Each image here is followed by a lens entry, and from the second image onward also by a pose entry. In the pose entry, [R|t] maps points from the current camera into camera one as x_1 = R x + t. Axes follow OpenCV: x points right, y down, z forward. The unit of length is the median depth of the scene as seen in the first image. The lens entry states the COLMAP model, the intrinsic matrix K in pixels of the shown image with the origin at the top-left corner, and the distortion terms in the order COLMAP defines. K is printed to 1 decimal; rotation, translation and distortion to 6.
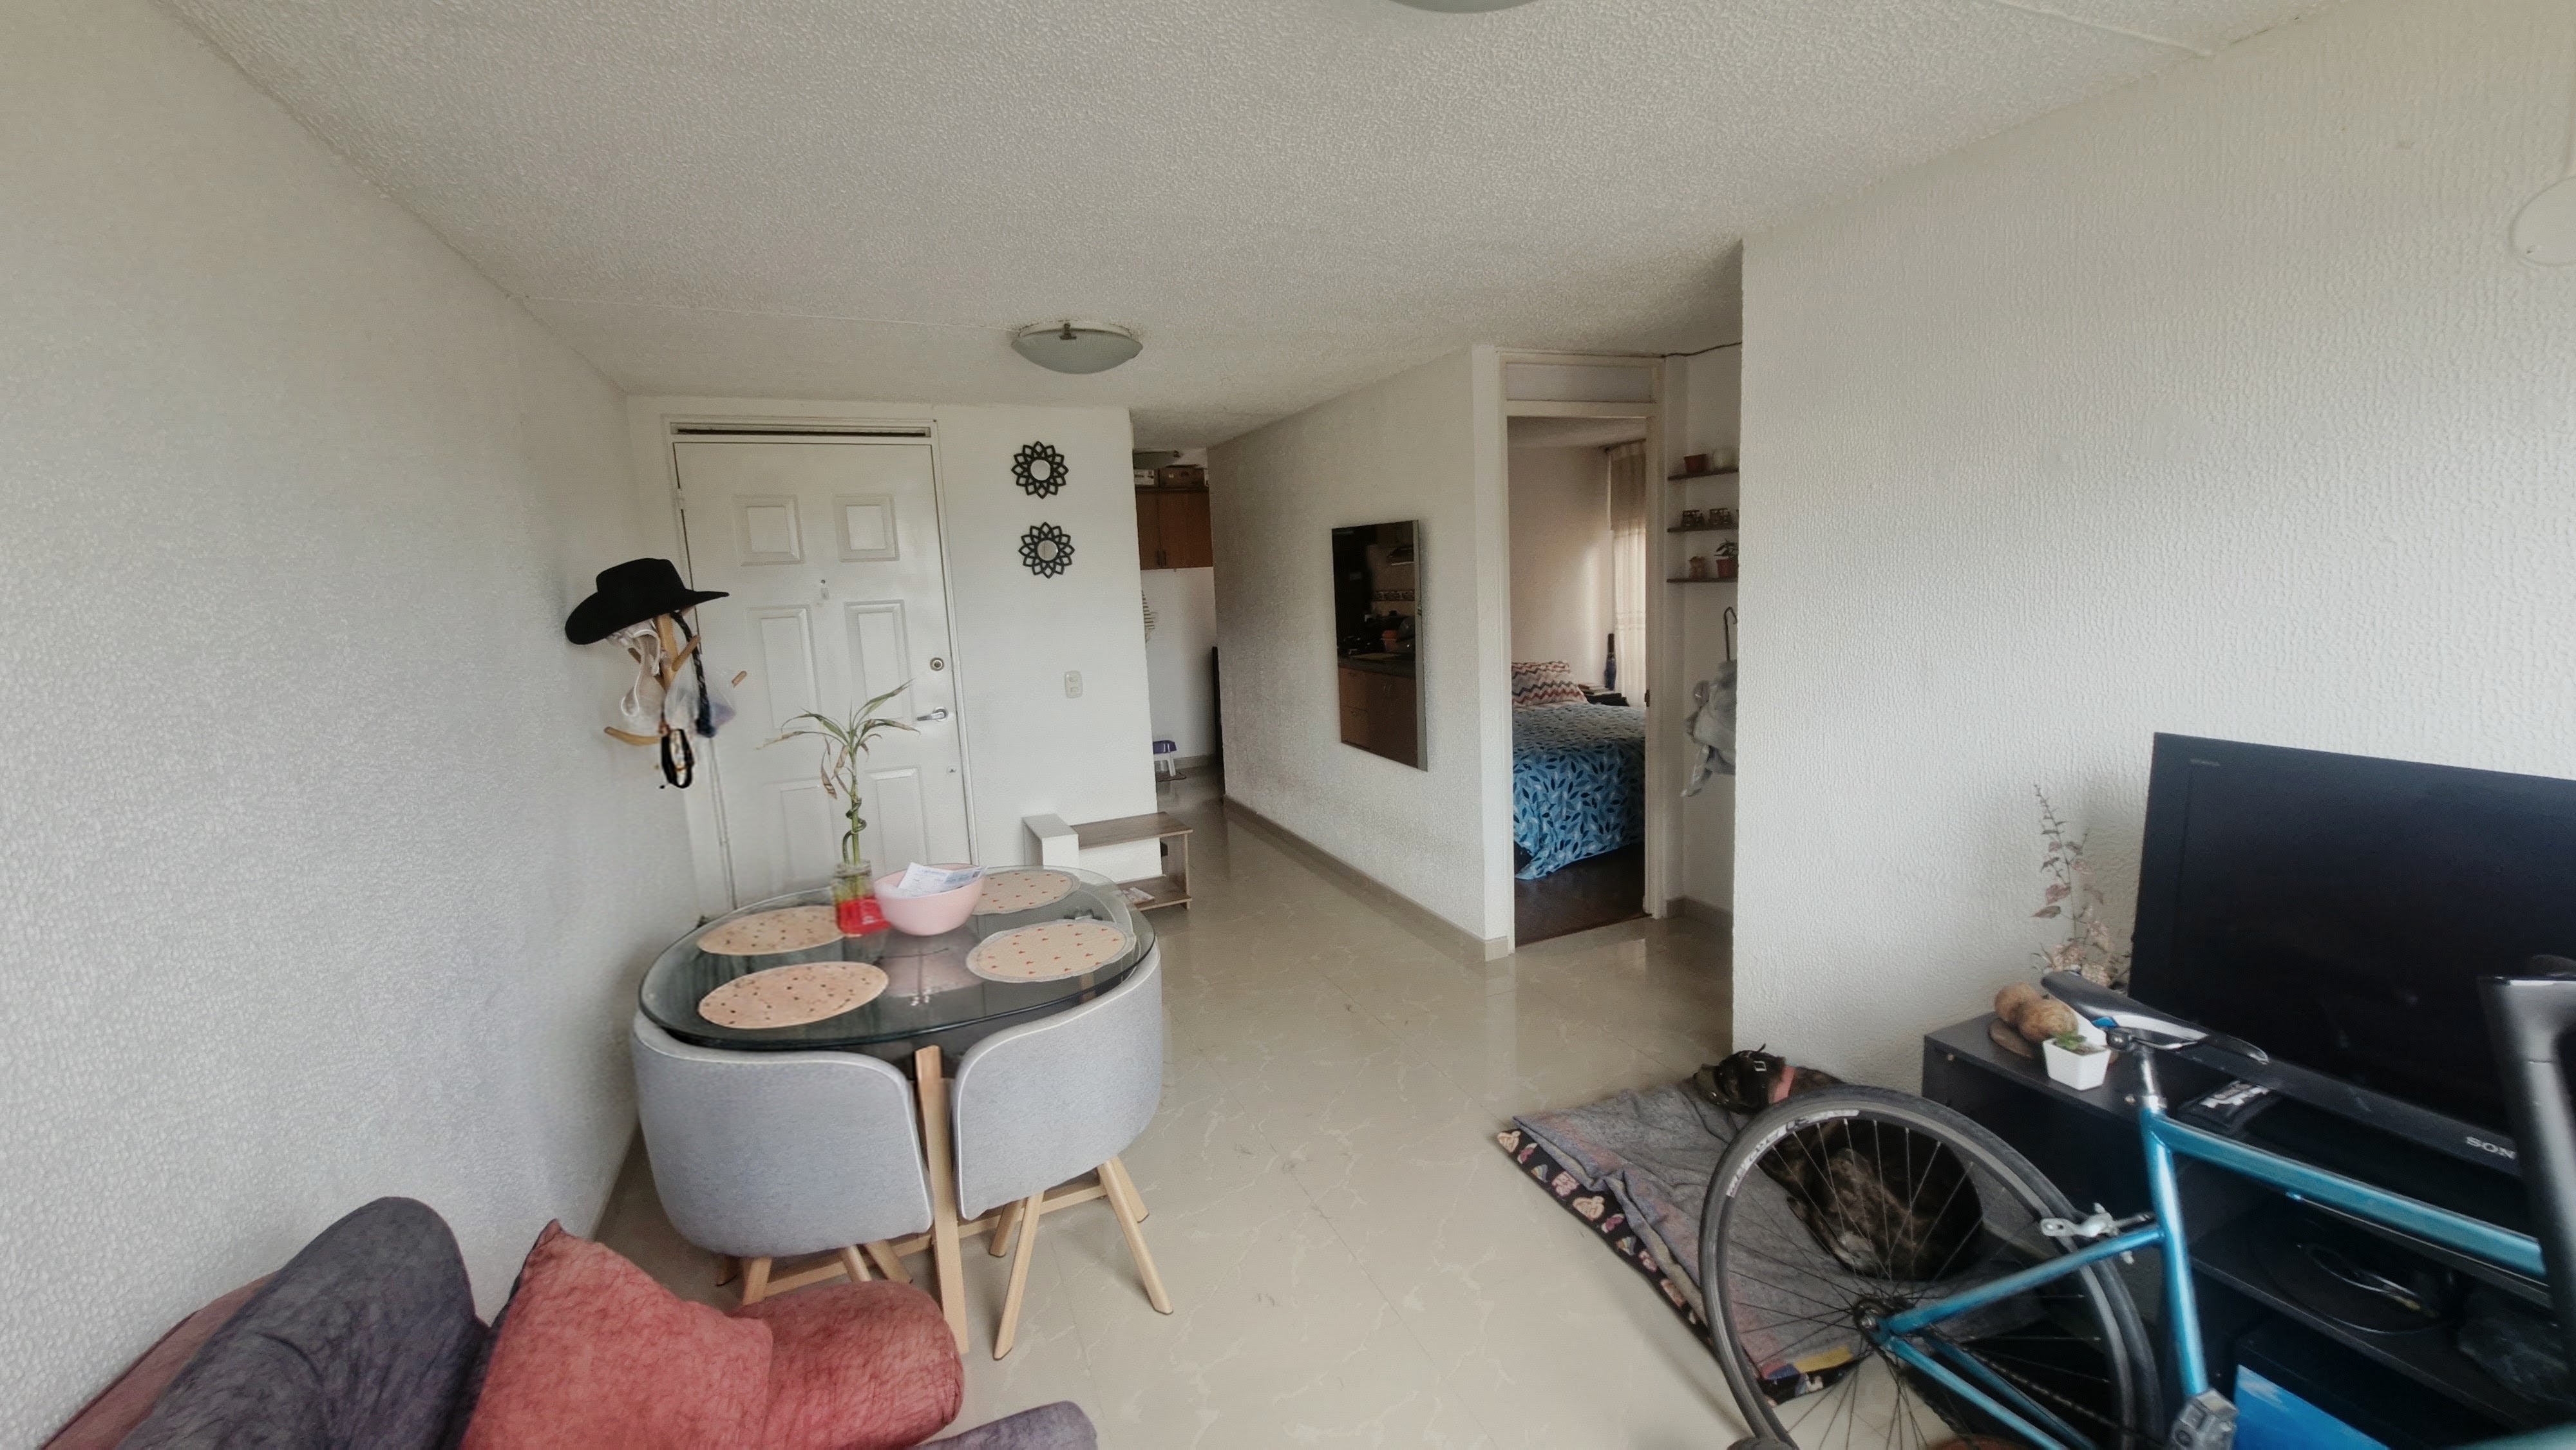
lens RADIAL K [[1014.6, 0, 1300.1], [0, 1014.6, 733.0], [0, 0, 1]] dist [-0.008315, -0.000384]
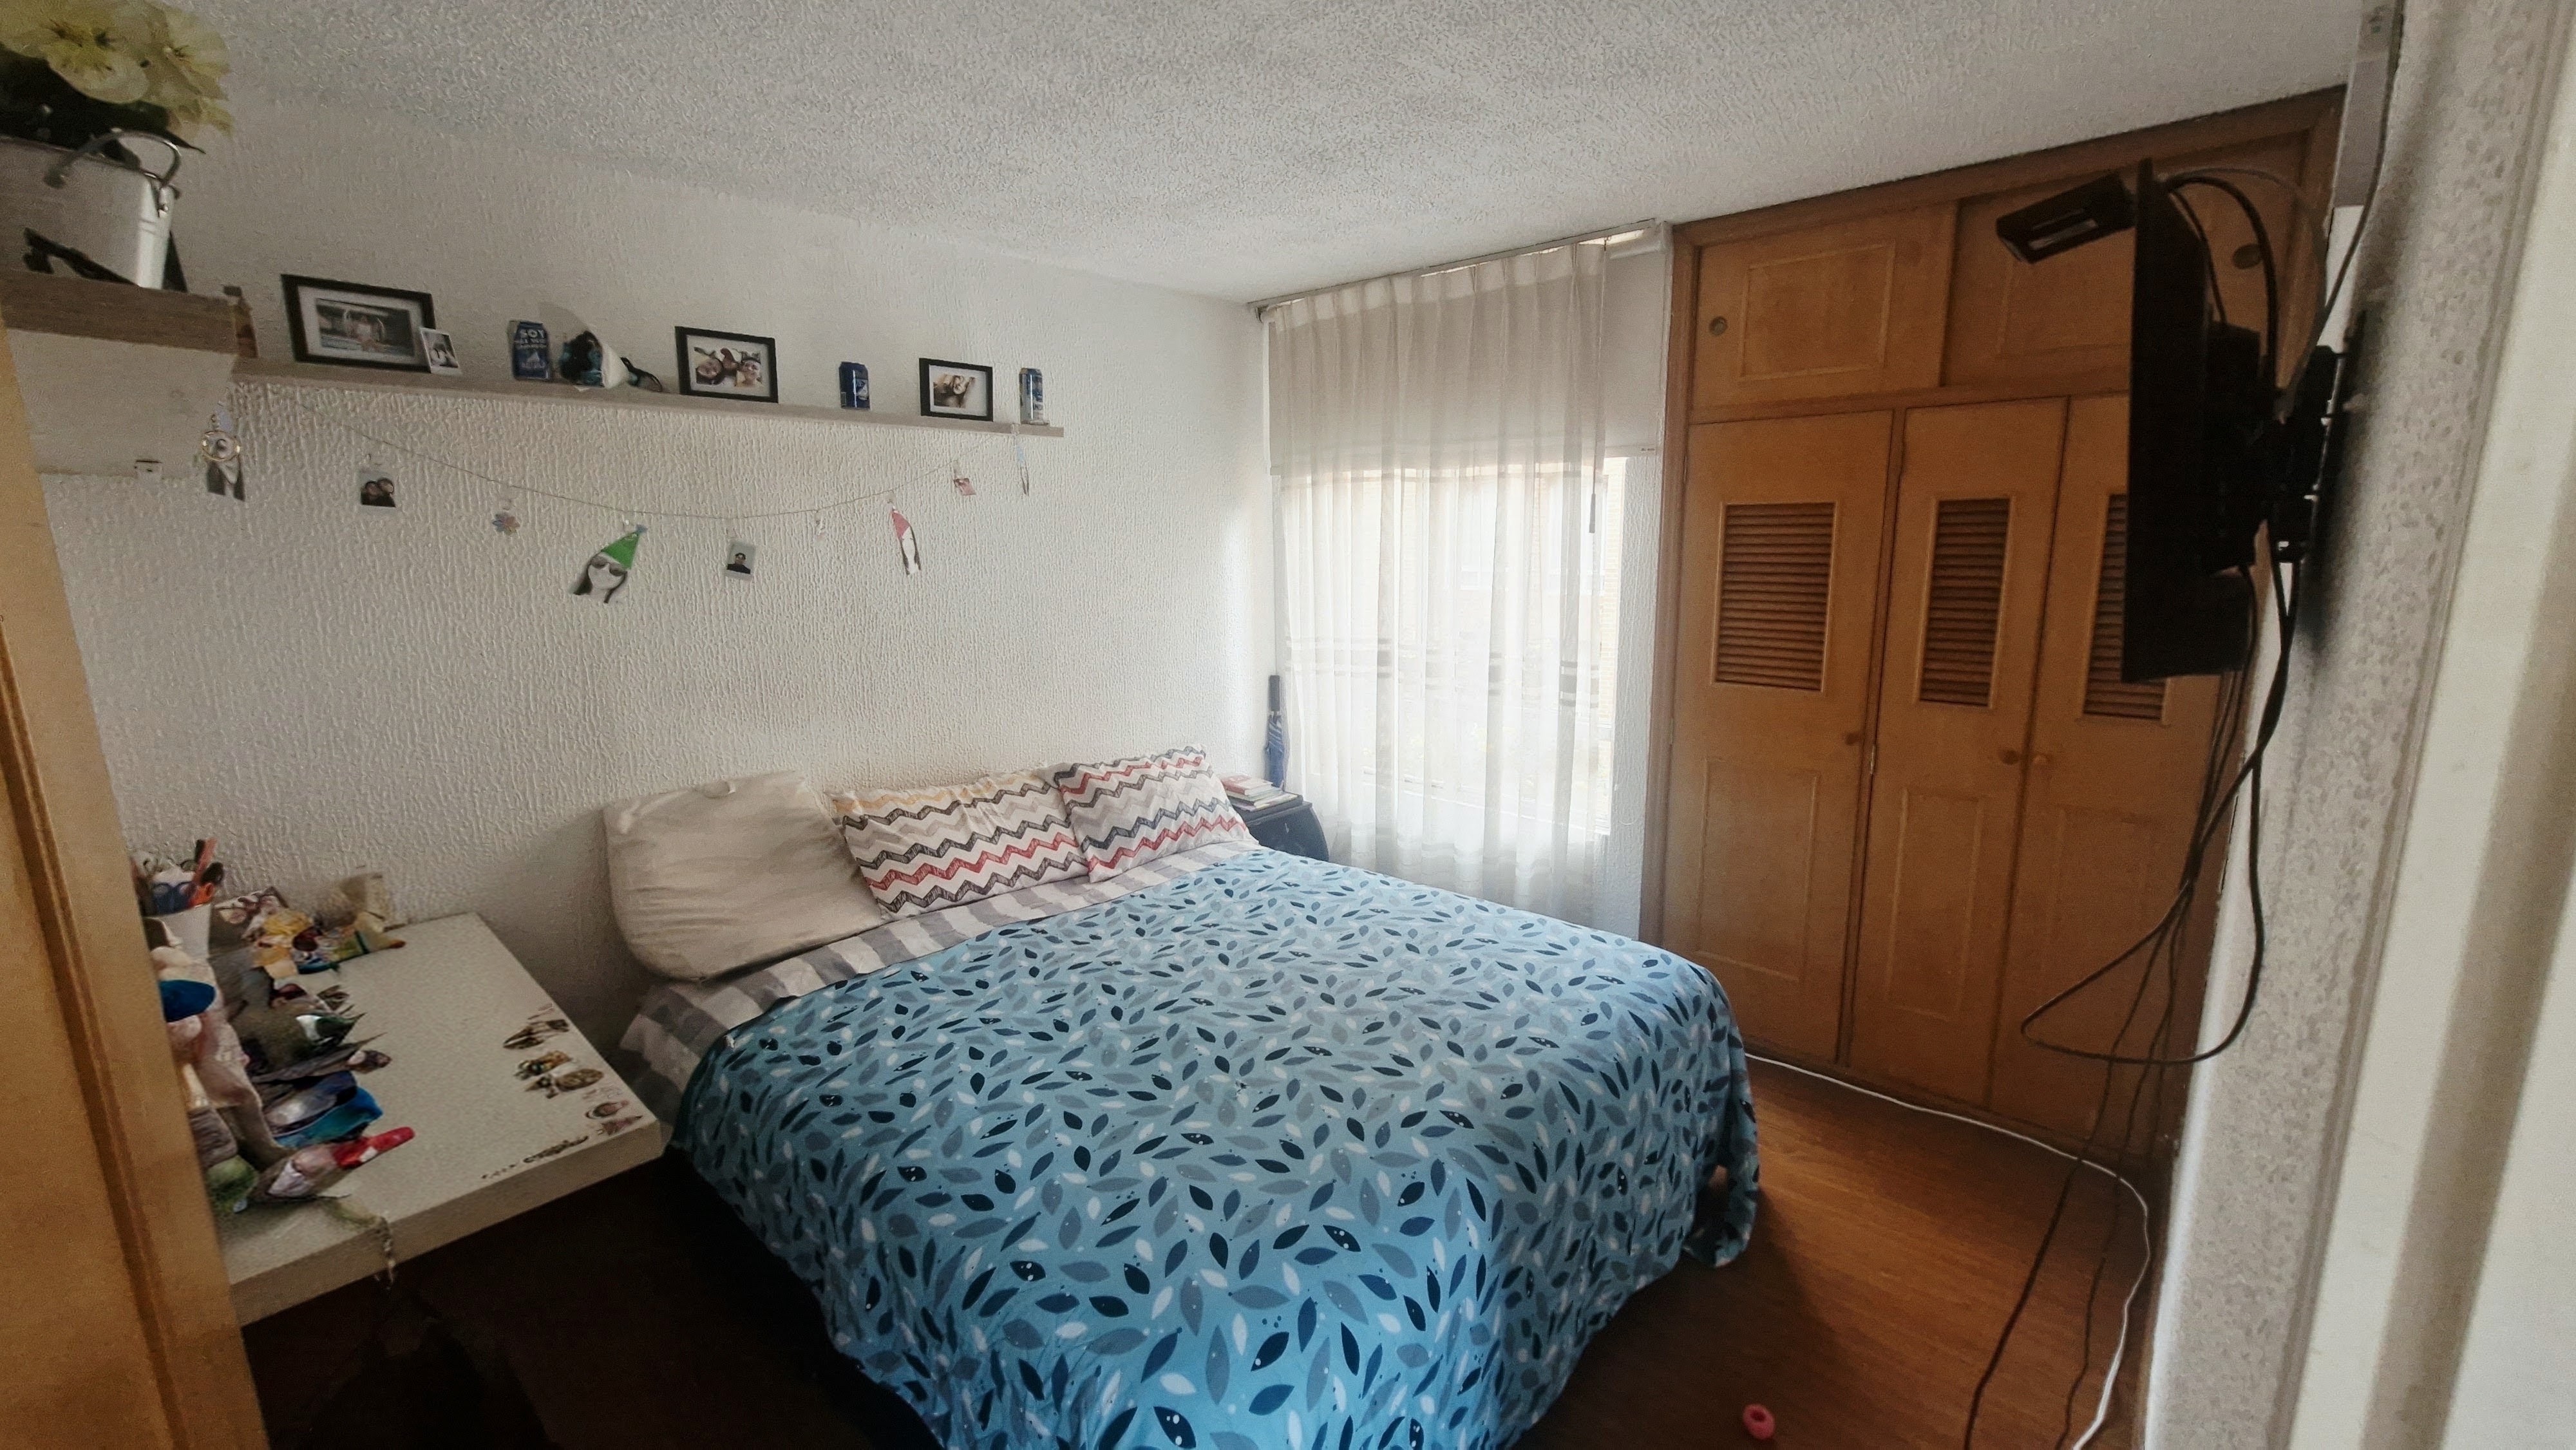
lens RADIAL K [[1014.6, 0, 1295.7], [0, 1014.6, 708.6], [0, 0, 1]] dist [-0.008315, -0.000384]
pose [[0.917306, -0.041218, 0.396044, 0.119532], [0.041011, 0.999118, 0.008994, -0.093670], [-0.396065, 0.007992, 0.918188, 0.562707]]
